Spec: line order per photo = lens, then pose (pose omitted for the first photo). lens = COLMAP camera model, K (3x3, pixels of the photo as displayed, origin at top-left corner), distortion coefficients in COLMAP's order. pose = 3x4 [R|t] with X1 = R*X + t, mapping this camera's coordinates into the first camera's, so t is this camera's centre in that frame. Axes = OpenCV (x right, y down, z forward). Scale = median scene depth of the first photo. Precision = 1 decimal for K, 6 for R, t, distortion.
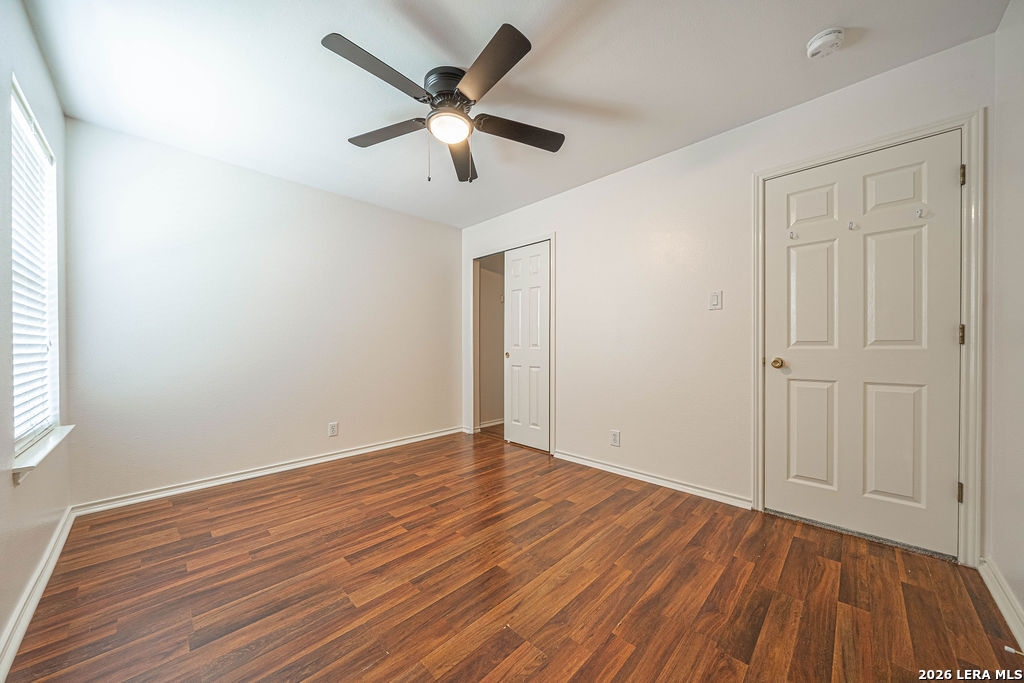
lens RADIAL K [[355.5, 0, 503.2], [0, 355.5, 349.0], [0, 0, 1]] dist [-0.005069, -0.000160]
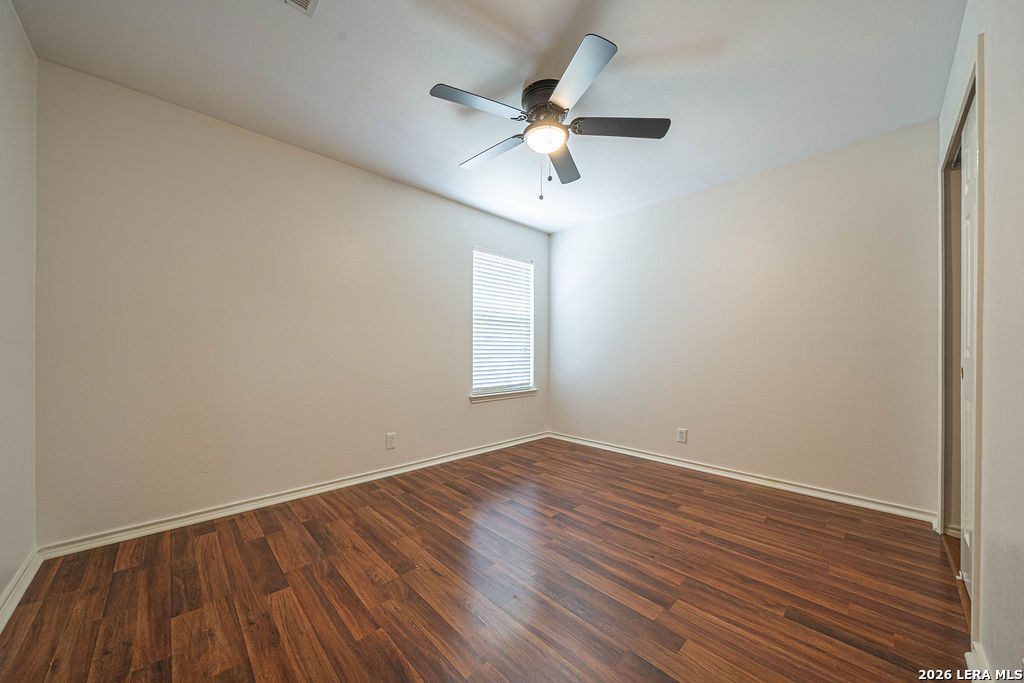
lens RADIAL K [[355.5, 0, 503.2], [0, 355.5, 349.0], [0, 0, 1]] dist [-0.005069, -0.000160]
pose [[-0.023166, -0.001111, -0.999731, 0.707045], [-0.012551, 0.999921, -0.000820, -0.007329], [0.999653, 0.012529, -0.023178, 0.728037]]
